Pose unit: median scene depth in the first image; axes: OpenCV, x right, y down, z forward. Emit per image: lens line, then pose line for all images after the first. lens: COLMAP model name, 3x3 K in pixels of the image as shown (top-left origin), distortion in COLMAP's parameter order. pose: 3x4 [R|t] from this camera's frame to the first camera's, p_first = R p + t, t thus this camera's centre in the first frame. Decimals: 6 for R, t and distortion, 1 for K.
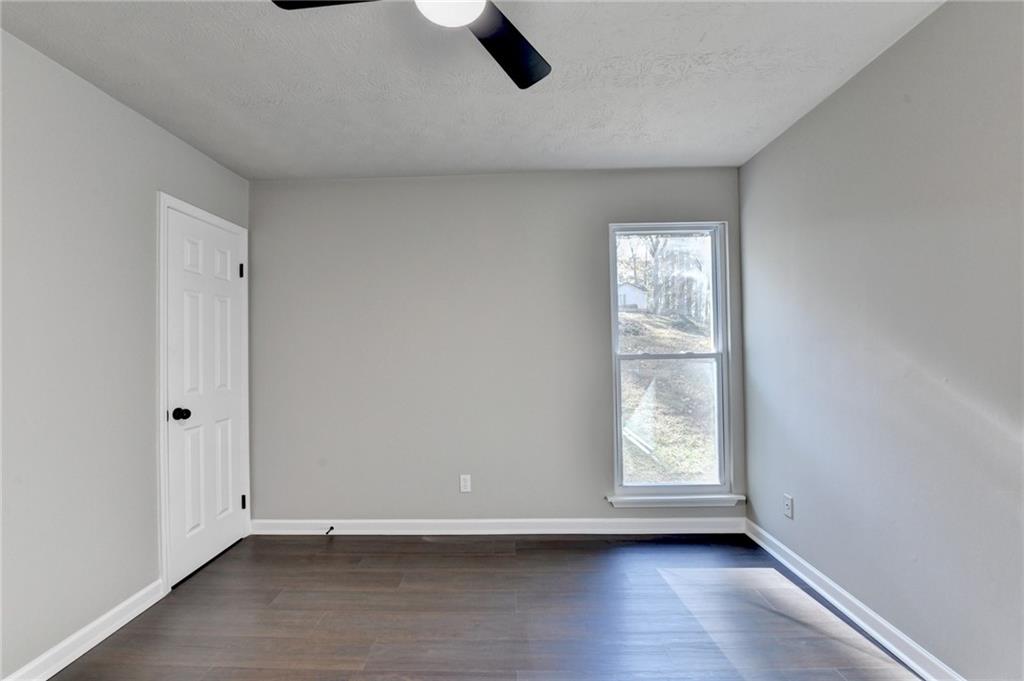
lens RADIAL K [[441.4, 0, 490.6], [0, 441.4, 343.0], [0, 0, 1]] dist [0.000243, -0.005336]
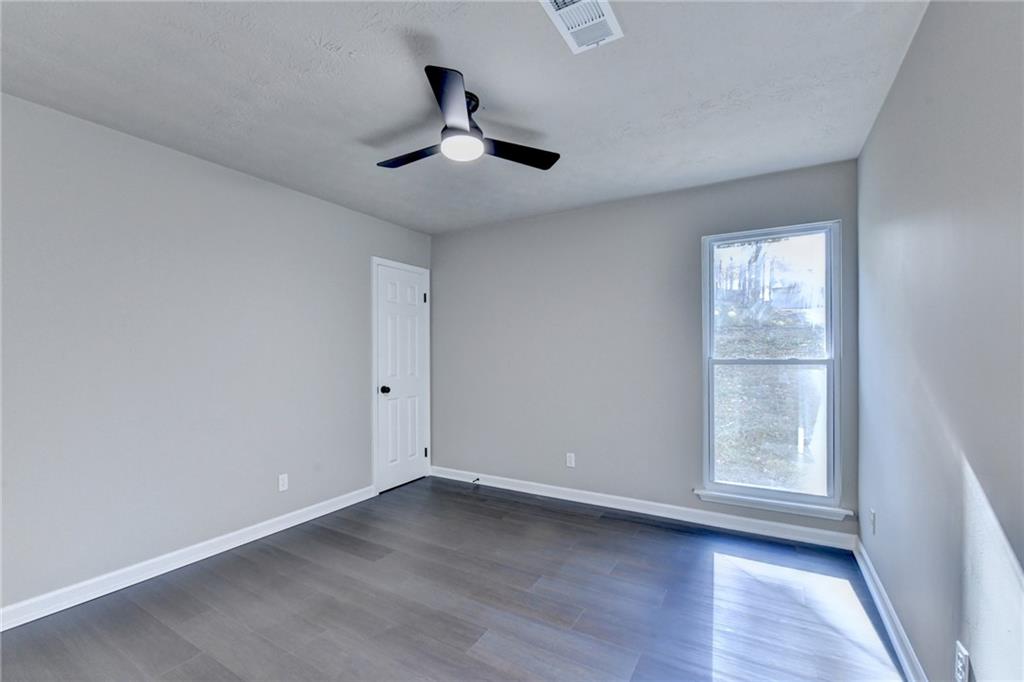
lens RADIAL K [[441.5, 0, 499.9], [0, 441.5, 351.9], [0, 0, 1]] dist [-0.000406, -0.000158]
pose [[0.877404, 0.011049, -0.479625, 0.364679], [-0.003409, 0.999853, 0.016797, -0.007361], [0.479740, -0.013103, 0.877313, -0.187010]]
